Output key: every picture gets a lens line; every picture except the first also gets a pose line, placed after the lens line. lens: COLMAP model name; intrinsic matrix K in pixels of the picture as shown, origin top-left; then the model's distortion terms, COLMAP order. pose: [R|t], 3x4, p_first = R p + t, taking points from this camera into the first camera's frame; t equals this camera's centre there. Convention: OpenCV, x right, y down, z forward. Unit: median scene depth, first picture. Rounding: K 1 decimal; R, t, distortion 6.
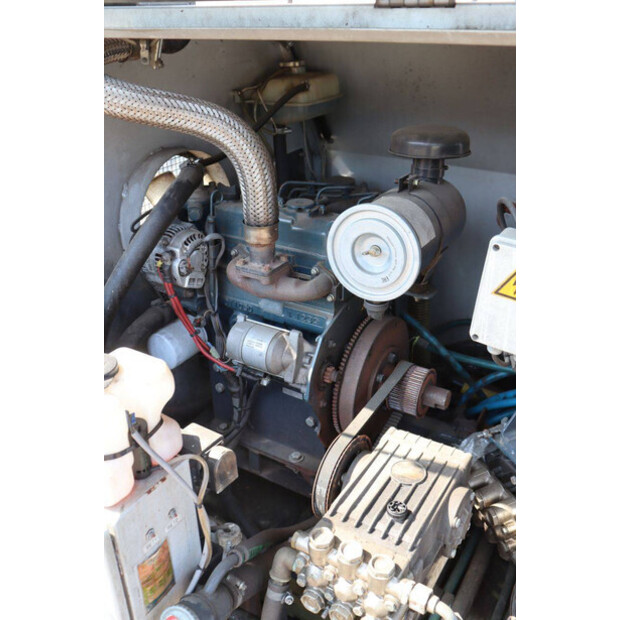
lens RADIAL K [[616.5, 0, 316.8], [0, 616.5, 286.0], [0, 0, 1]] dist [-0.151605, 0.233561]
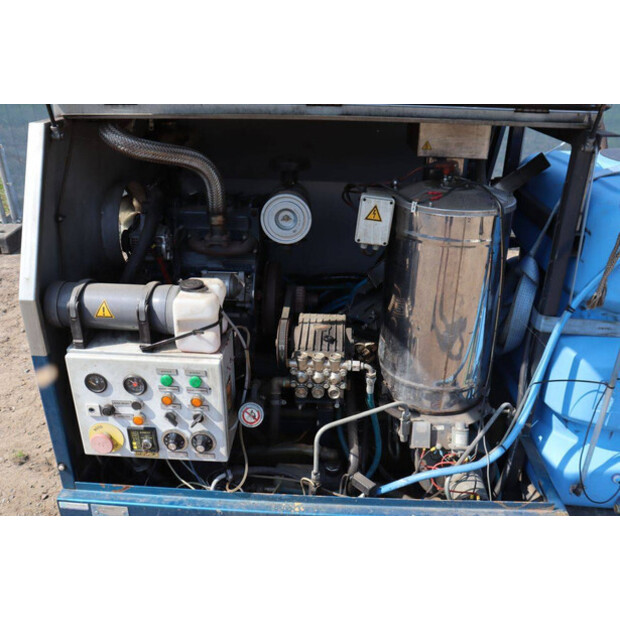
lens RADIAL K [[595.5, 0, 307.7], [0, 595.5, 281.5], [0, 0, 1]] dist [-0.182218, 0.306481]
pose [[0.874244, -0.155145, 0.460029, -0.719925], [0.179865, 0.983640, -0.010084, 0.166911], [-0.450938, 0.091559, 0.887847, -0.667453]]
